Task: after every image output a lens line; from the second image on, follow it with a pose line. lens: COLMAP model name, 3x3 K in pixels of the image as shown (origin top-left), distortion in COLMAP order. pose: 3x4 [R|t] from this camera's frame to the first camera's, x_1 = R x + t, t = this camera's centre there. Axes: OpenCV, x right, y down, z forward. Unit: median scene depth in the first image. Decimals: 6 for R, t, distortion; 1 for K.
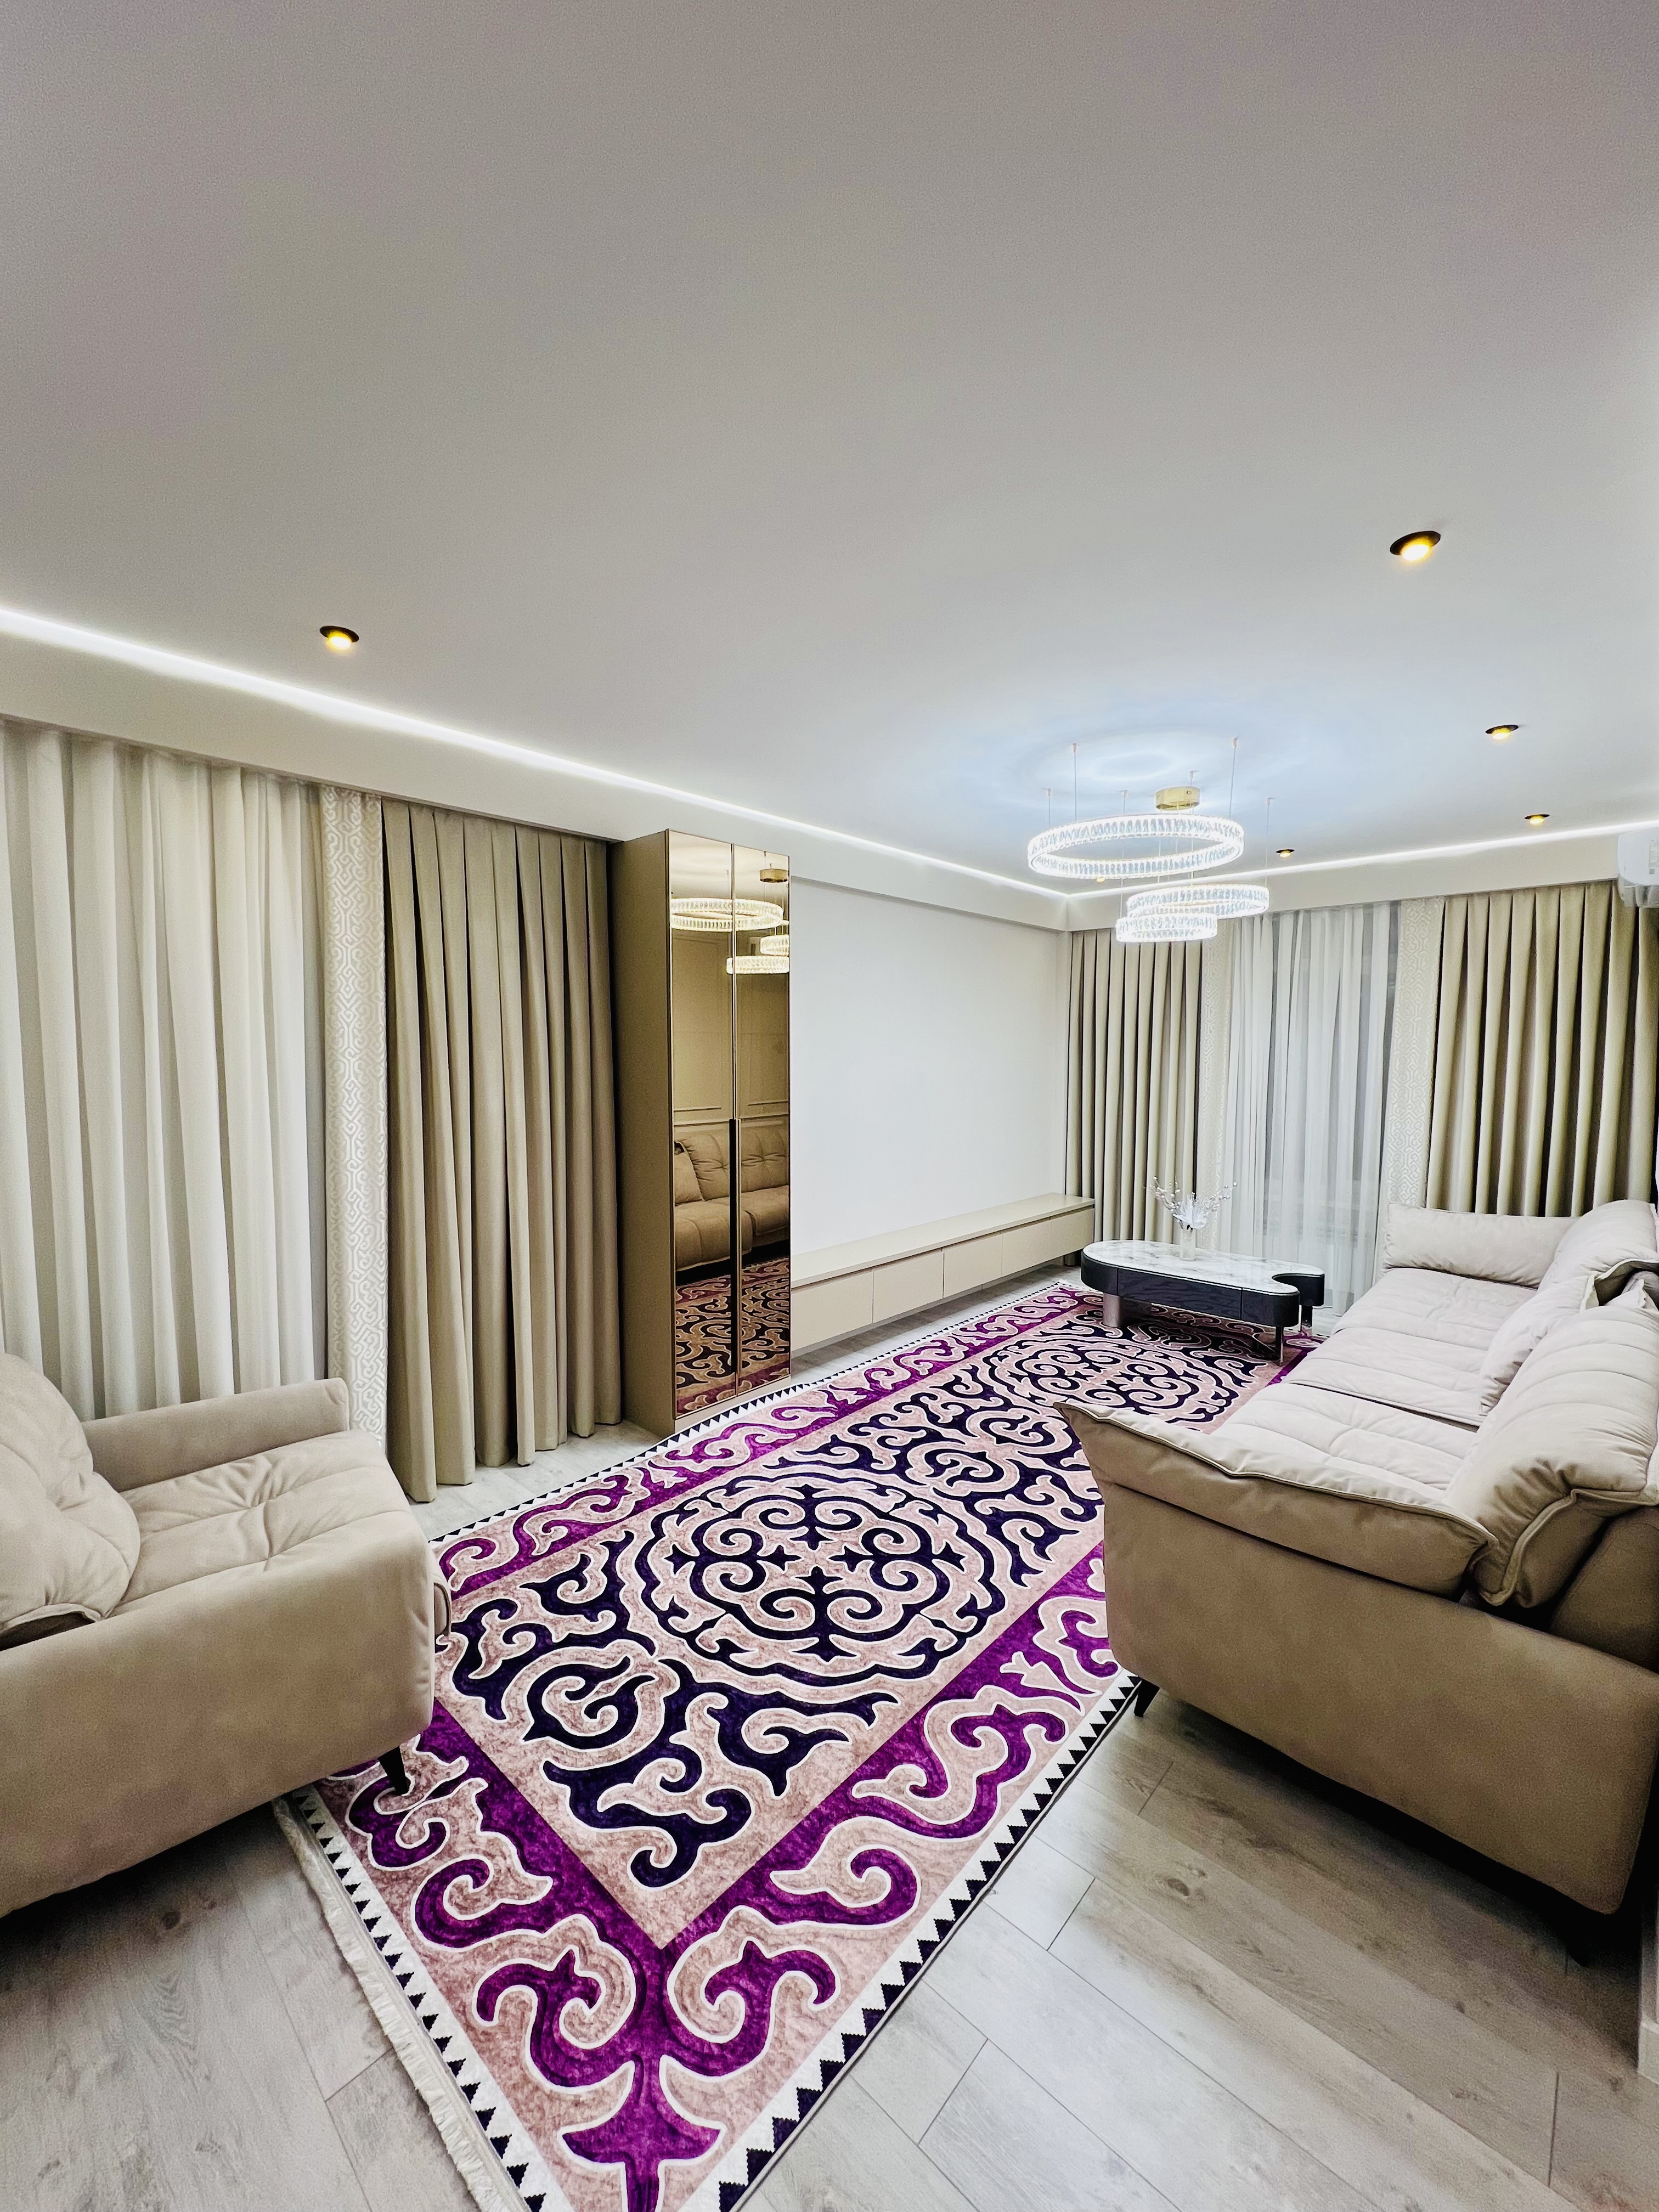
lens RADIAL K [[887.0, 0, 822.1], [0, 887.0, 1111.0], [0, 0, 1]] dist [0.013566, 0.001327]
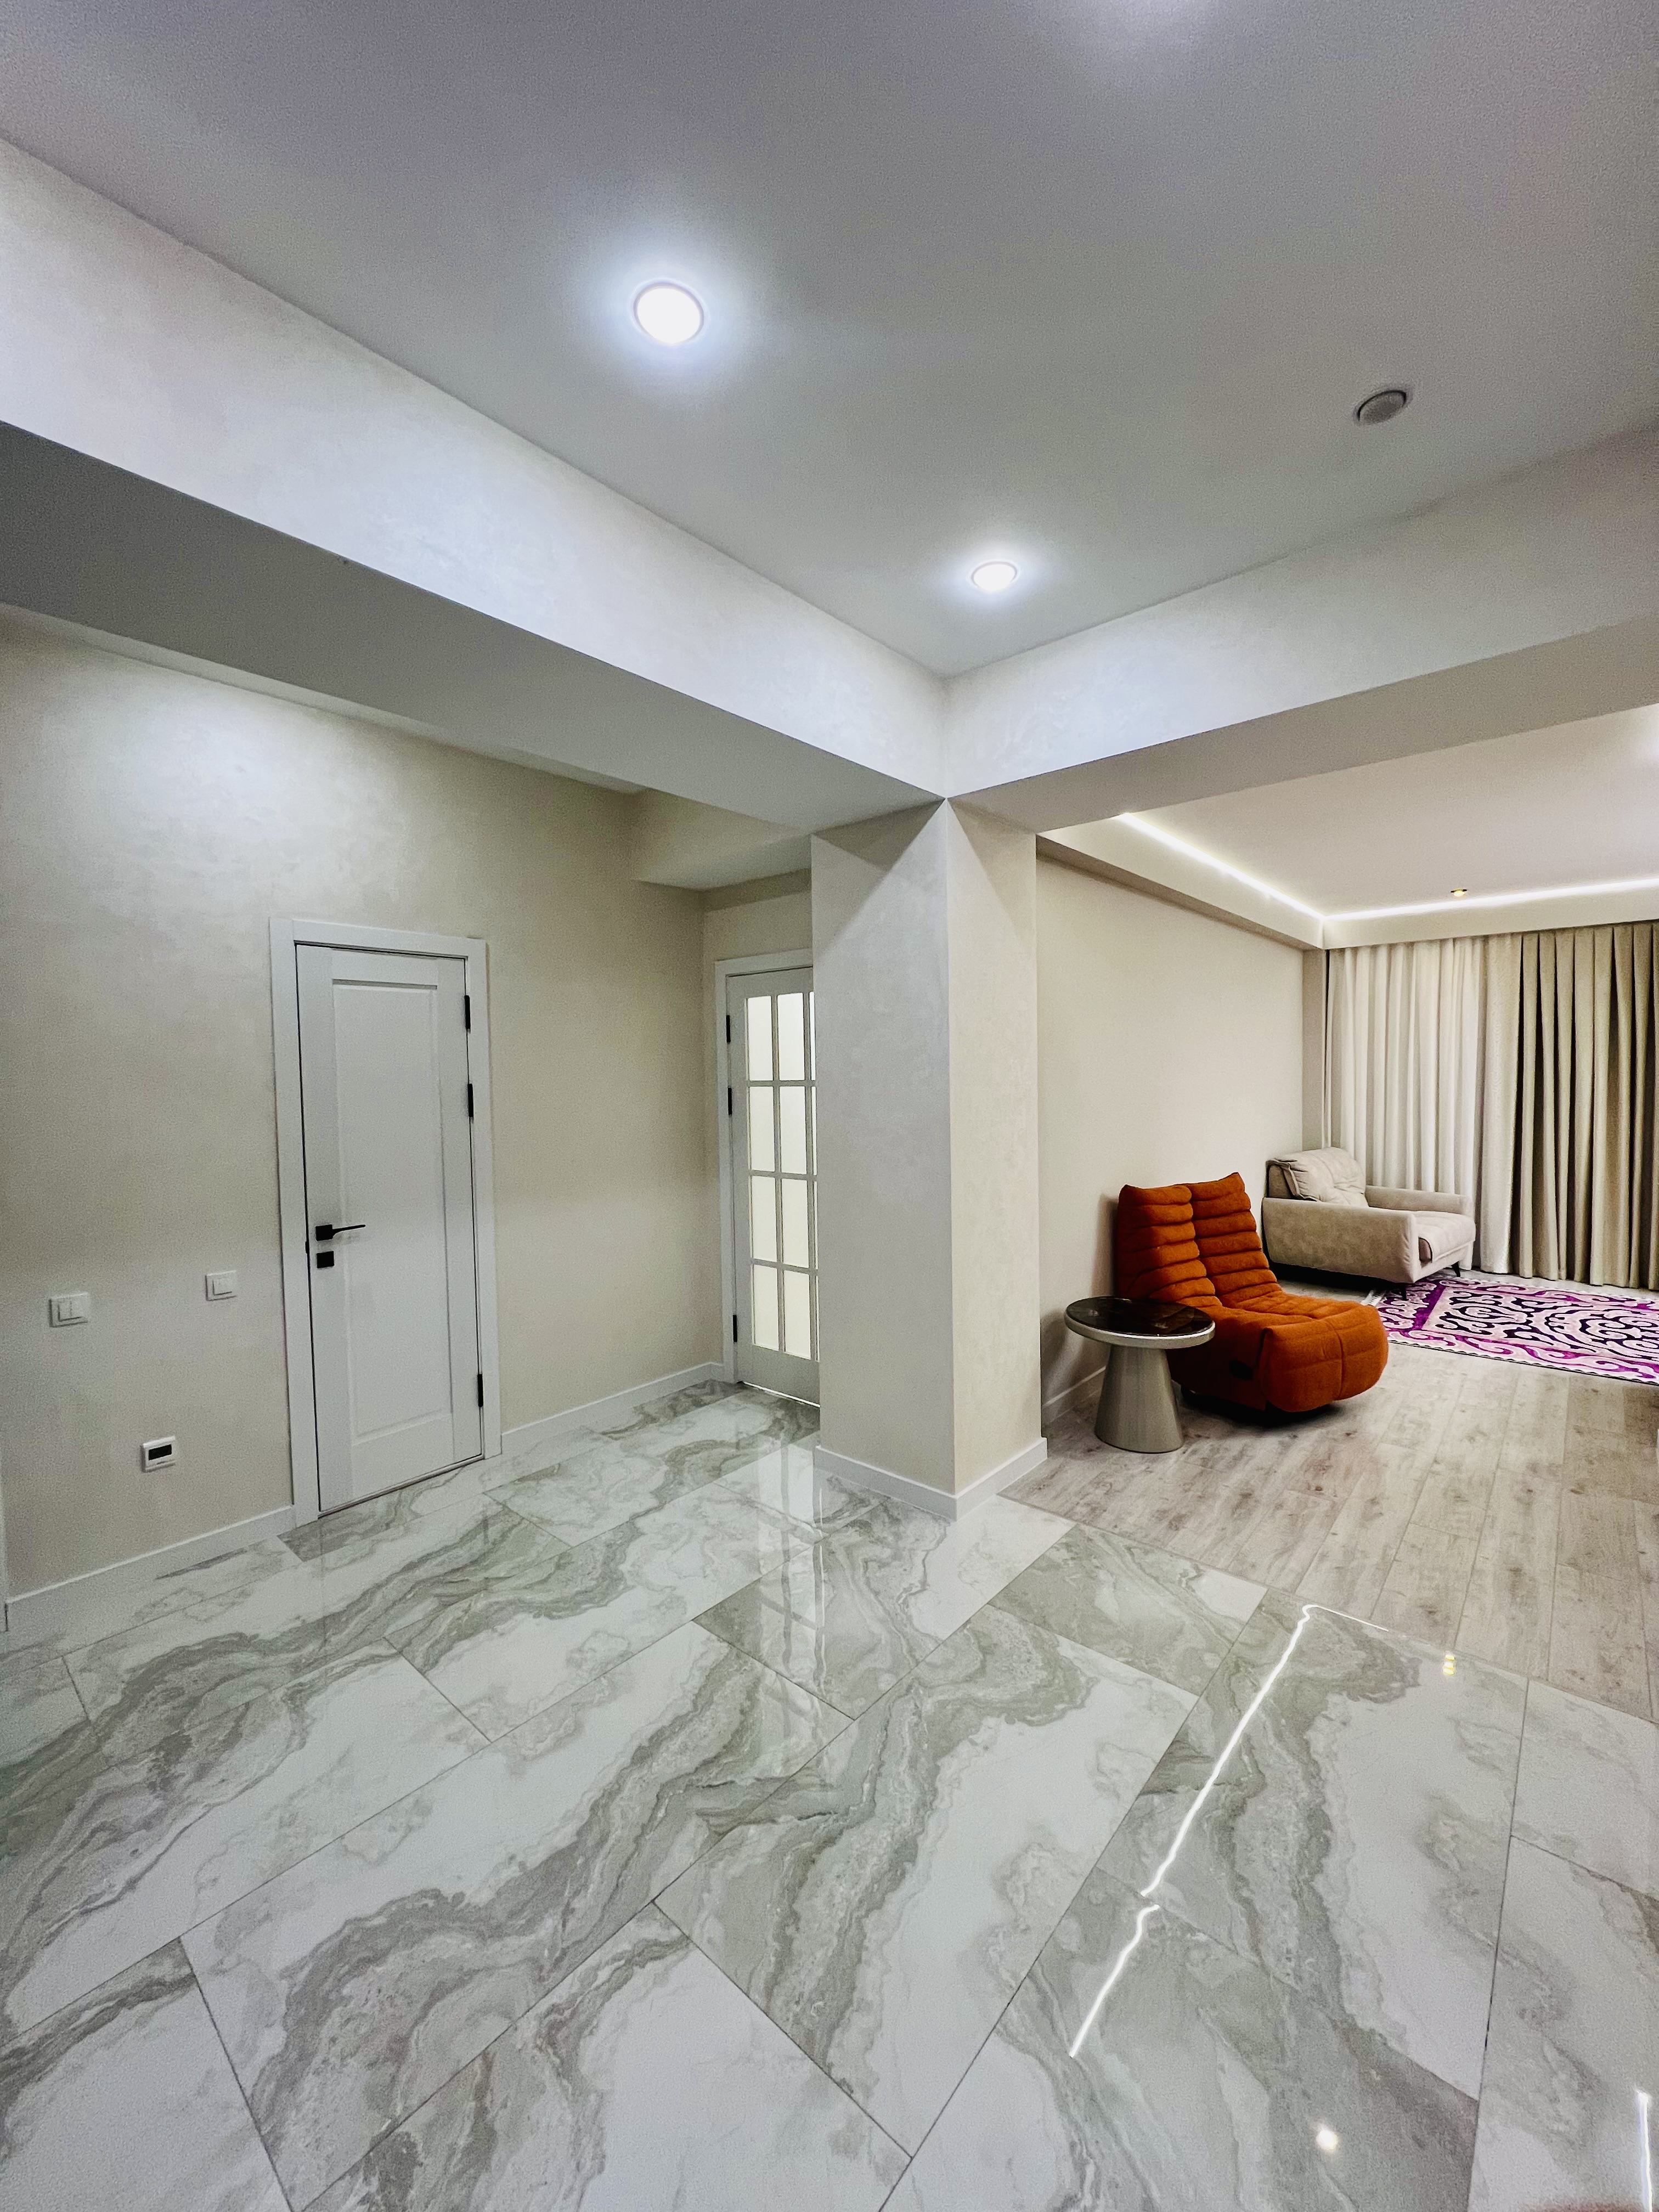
lens RADIAL K [[887.0, 0, 827.7], [0, 887.0, 1100.2], [0, 0, 1]] dist [0.013566, 0.001327]
pose [[0.030293, 0.041682, -0.998672, 1.640805], [-0.065302, 0.997078, 0.039635, 0.072932], [0.997406, 0.064015, 0.032927, -0.718554]]
